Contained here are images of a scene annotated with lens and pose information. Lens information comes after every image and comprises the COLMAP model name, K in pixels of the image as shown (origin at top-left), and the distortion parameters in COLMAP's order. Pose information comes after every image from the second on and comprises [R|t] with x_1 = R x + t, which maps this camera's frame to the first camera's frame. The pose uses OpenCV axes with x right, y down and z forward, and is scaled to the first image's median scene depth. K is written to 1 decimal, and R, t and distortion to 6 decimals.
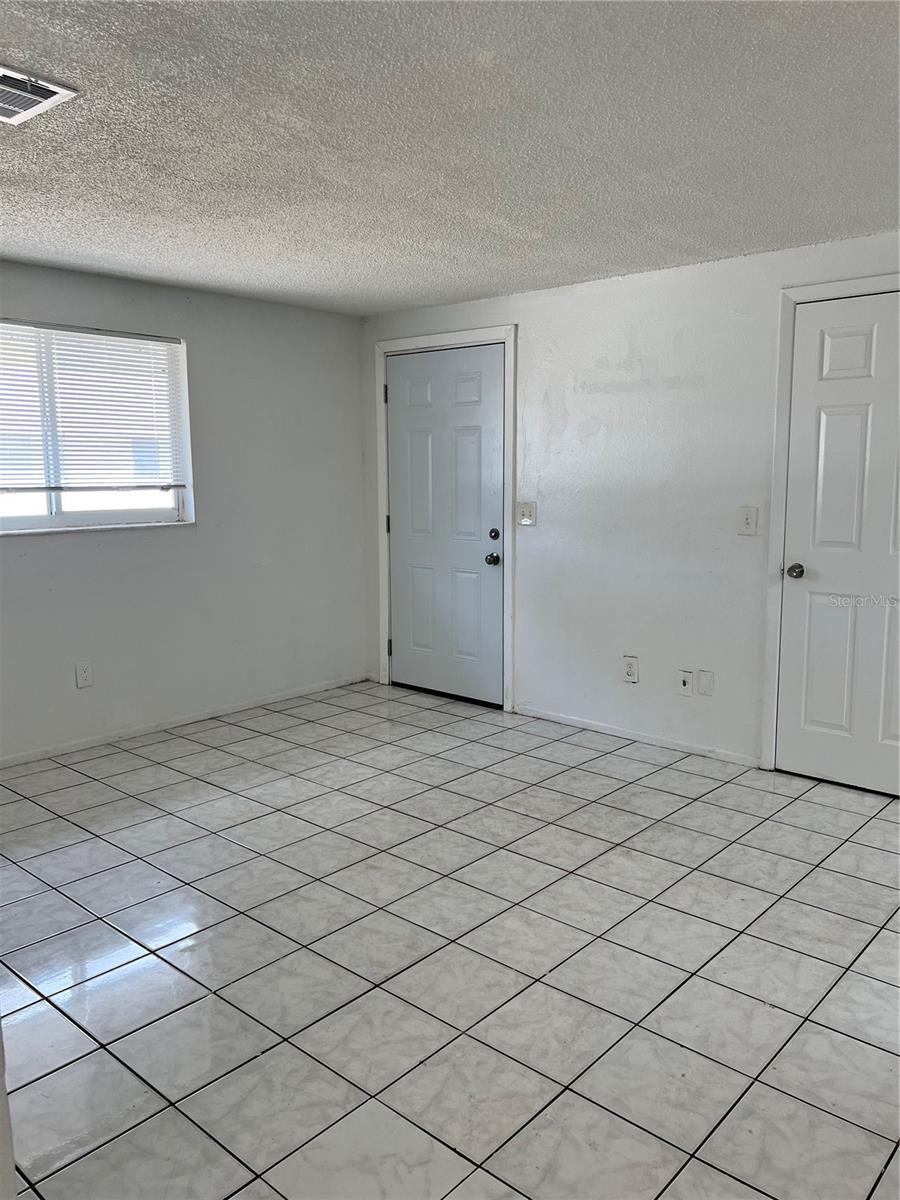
lens RADIAL K [[901.8, 0, 459.7], [0, 901.8, 594.8], [0, 0, 1]] dist [0.058912, -0.066485]
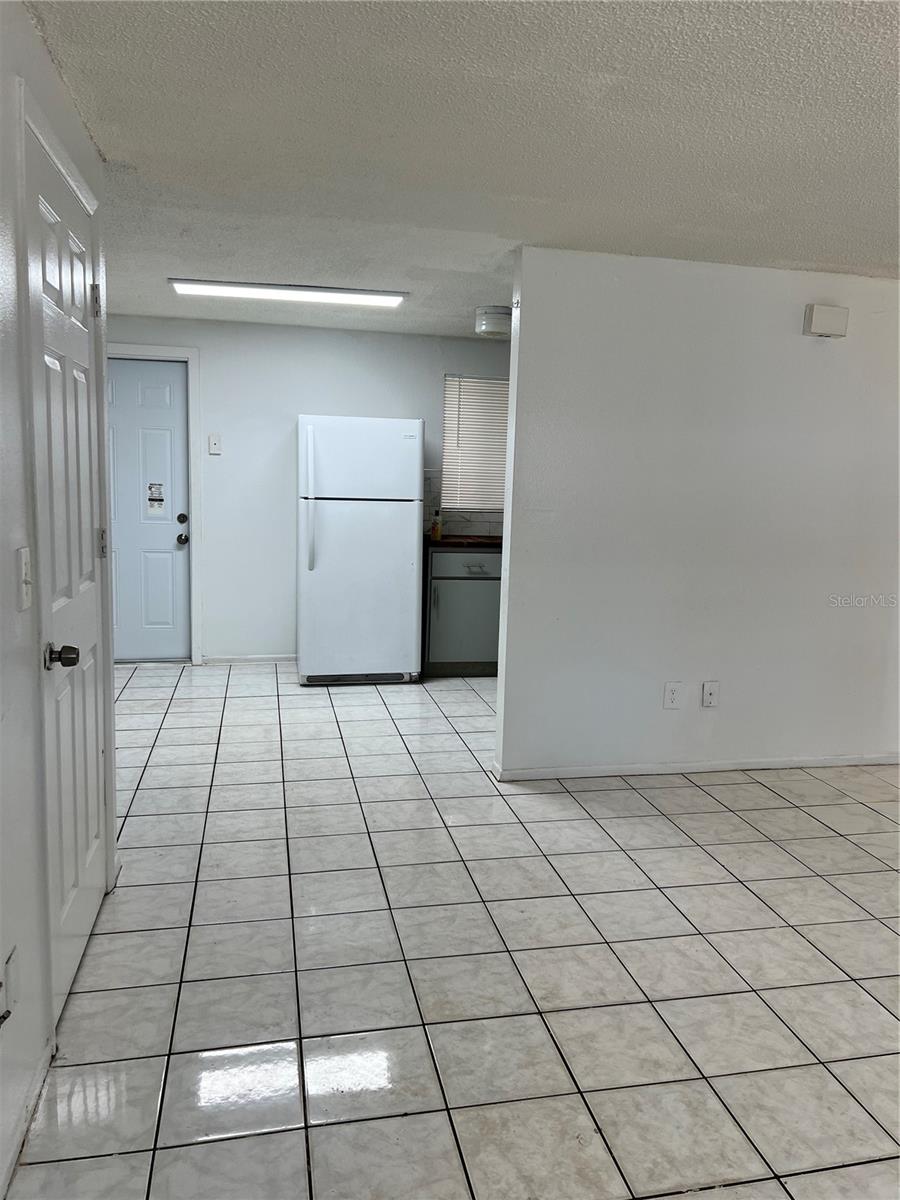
lens RADIAL K [[901.8, 0, 463.0], [0, 901.8, 605.8], [0, 0, 1]] dist [0.058912, -0.066485]
pose [[-0.807103, -0.111586, 0.579770, -0.128991], [0.052162, 0.964661, 0.258279, -0.183016], [-0.588102, 0.238699, -0.772761, 1.291094]]
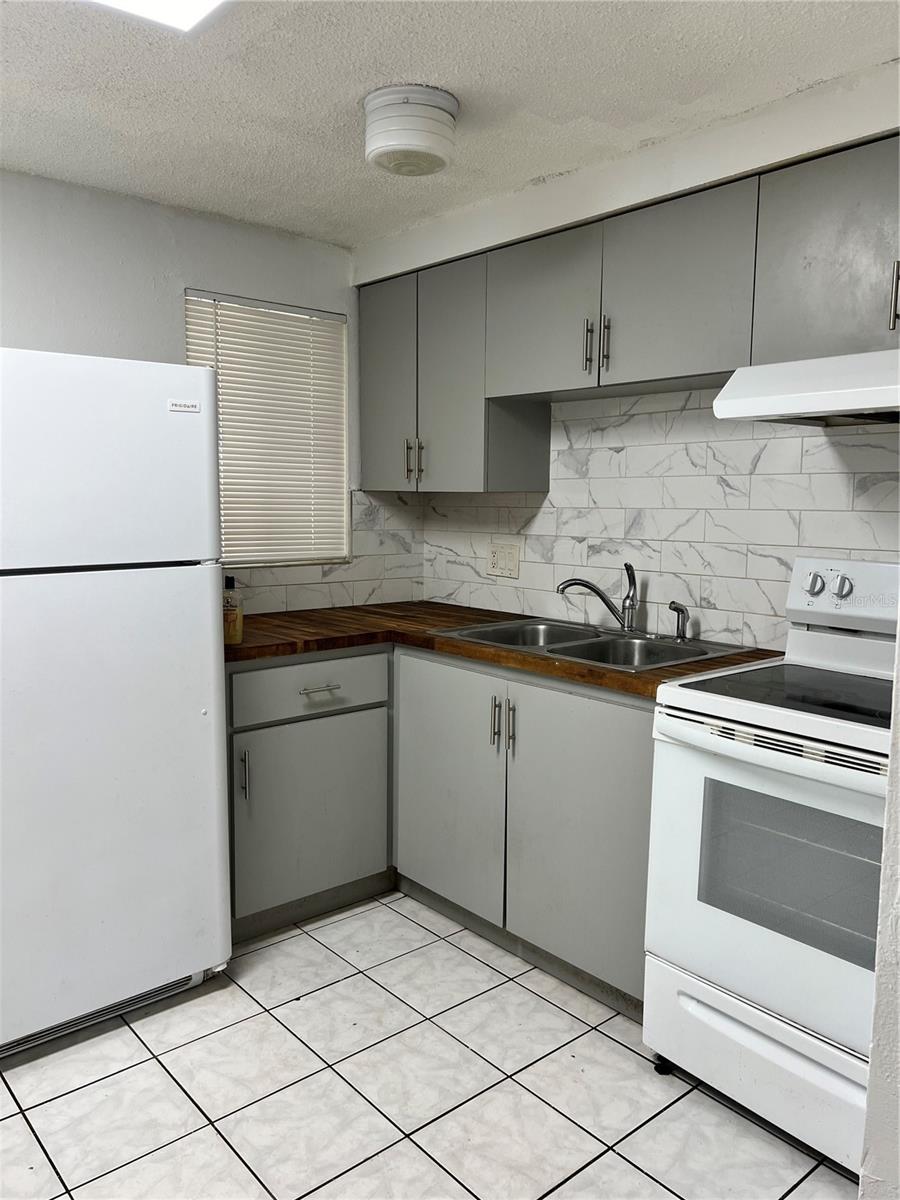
lens RADIAL K [[901.8, 0, 447.9], [0, 901.8, 598.8], [0, 0, 1]] dist [0.058912, -0.066485]
pose [[-0.989347, -0.025721, 0.143289, 0.539655], [0.011788, 0.966882, 0.254952, -0.104984], [-0.145101, 0.253925, -0.956278, 0.740489]]
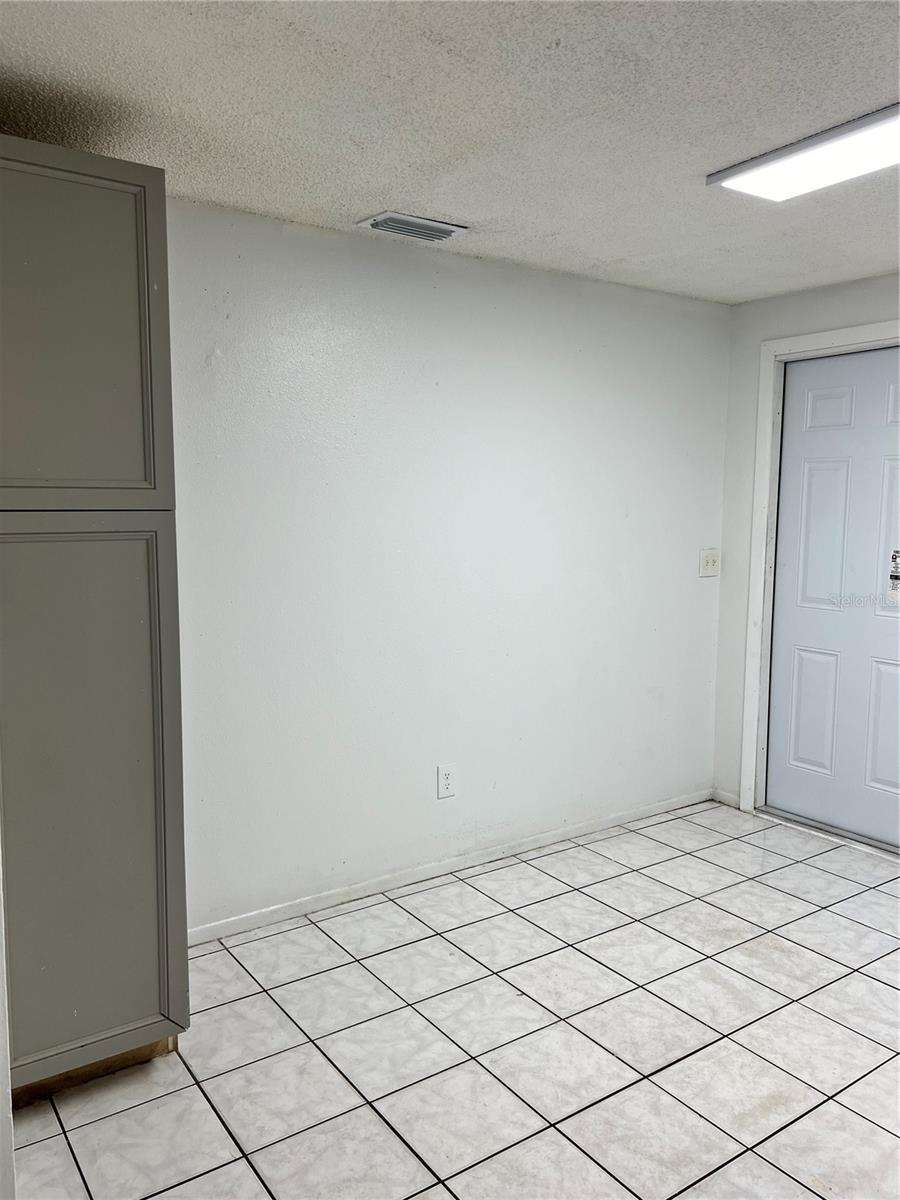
lens RADIAL K [[901.8, 0, 457.6], [0, 901.8, 598.0], [0, 0, 1]] dist [0.058912, -0.066485]
pose [[0.234575, -0.098749, 0.967069, 0.217966], [0.131381, 0.988920, 0.069112, -0.086252], [-0.963179, 0.110843, 0.244950, 0.563572]]
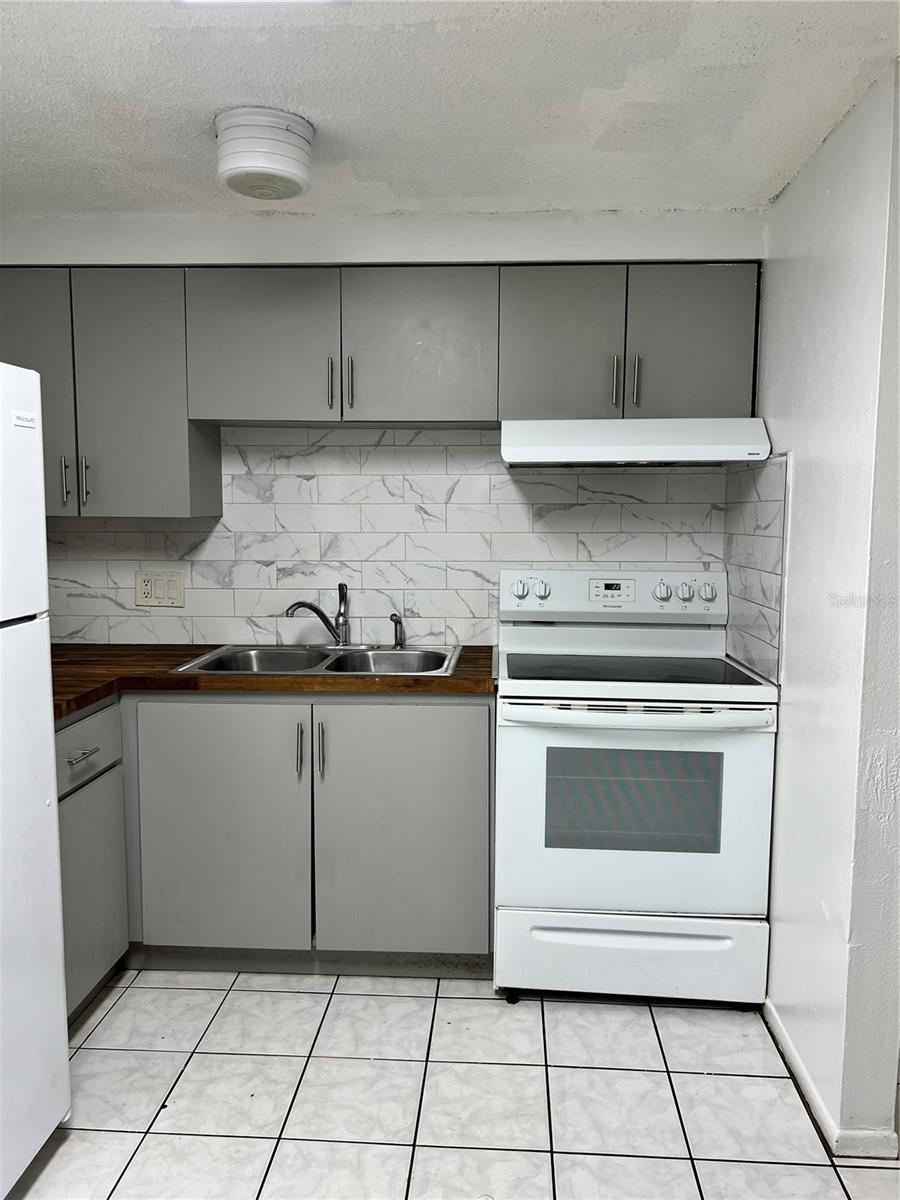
lens RADIAL K [[901.8, 0, 454.8], [0, 901.8, 602.1], [0, 0, 1]] dist [0.058912, -0.066485]
pose [[-0.789674, 0.058933, -0.610690, 0.905867], [-0.092098, 0.972711, 0.212960, -0.106357], [0.606575, 0.224412, -0.762697, 0.680909]]
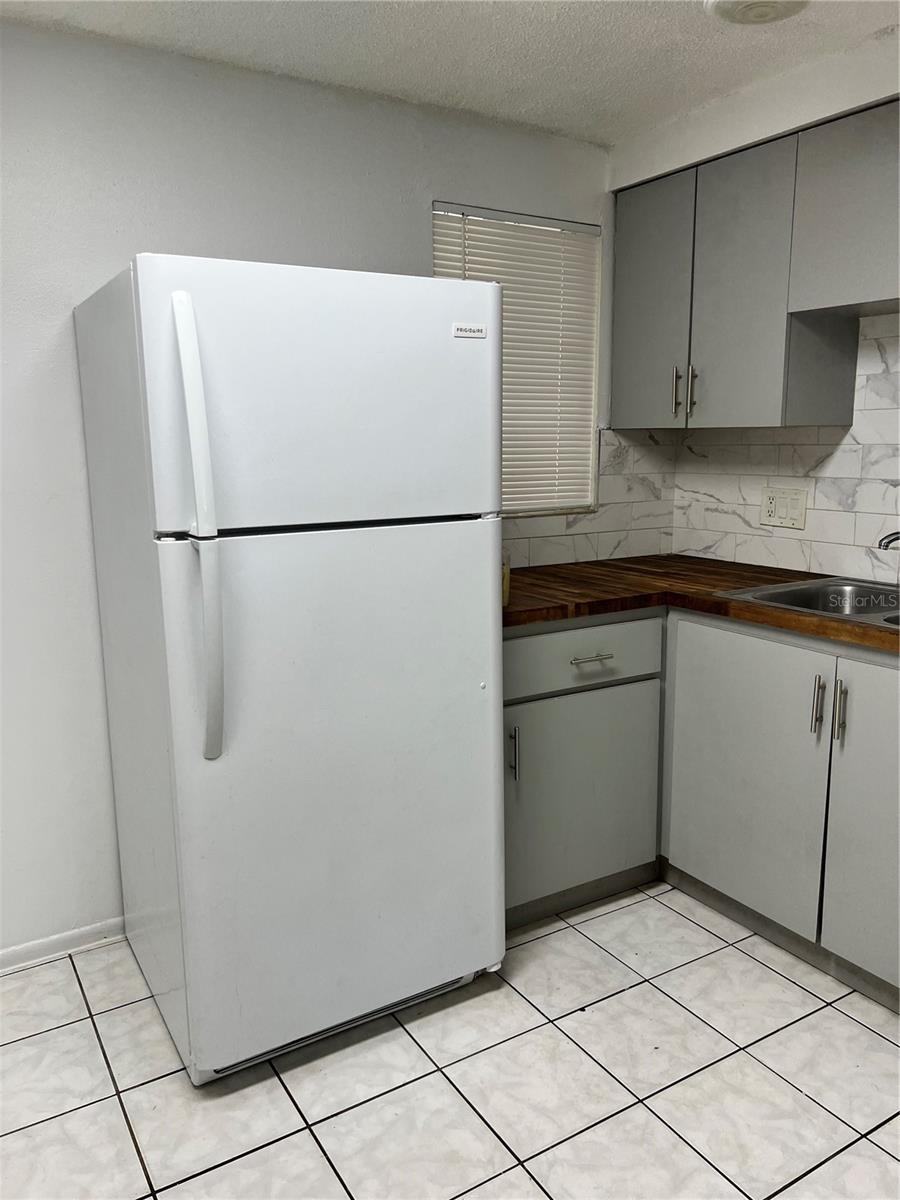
lens RADIAL K [[901.8, 0, 460.1], [0, 901.8, 599.6], [0, 0, 1]] dist [0.058912, -0.066485]
pose [[-0.956136, -0.046199, 0.289258, 0.647829], [0.048213, 0.949197, 0.310969, -0.093005], [-0.288930, 0.311274, -0.905333, 0.671643]]
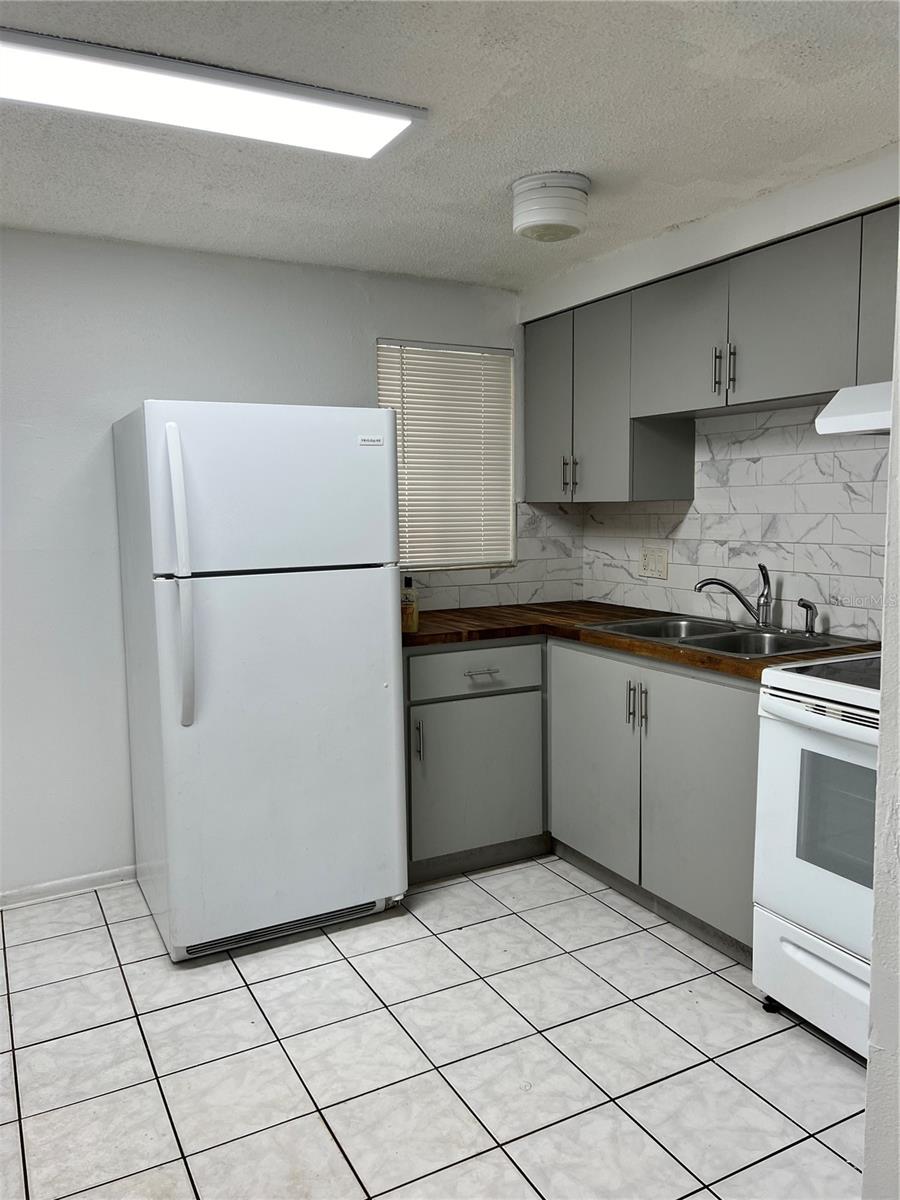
lens RADIAL K [[901.8, 0, 450.4], [0, 901.8, 594.9], [0, 0, 1]] dist [0.058912, -0.066485]
pose [[-0.934659, -0.025188, 0.354652, 0.472851], [0.062788, 0.970117, 0.234372, -0.123535], [-0.349957, 0.241326, -0.905147, 0.841797]]
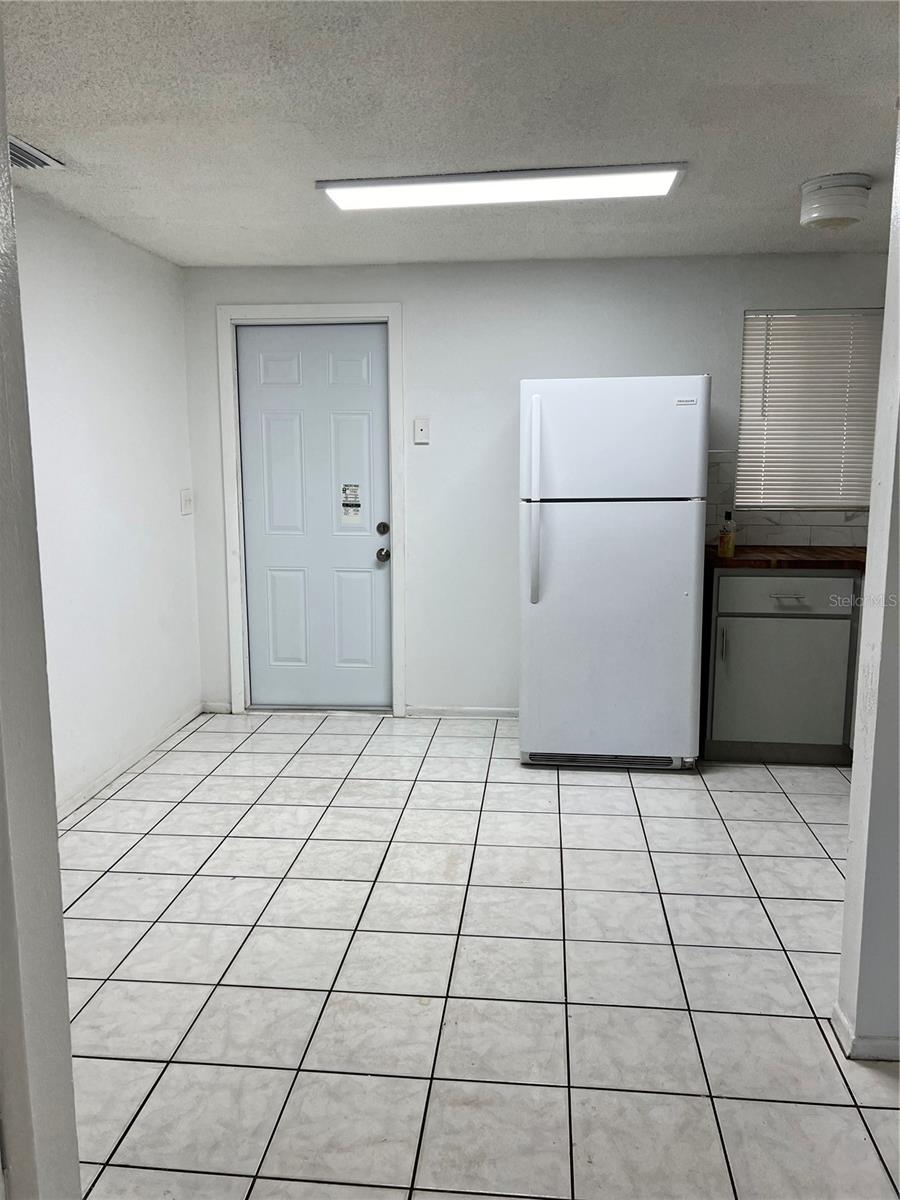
lens RADIAL K [[901.8, 0, 448.4], [0, 901.8, 593.6], [0, 0, 1]] dist [0.058912, -0.066485]
pose [[-0.576244, -0.122452, 0.808052, 0.153176], [0.119470, 0.965470, 0.231505, -0.132799], [-0.808499, 0.229942, -0.541716, 0.929773]]
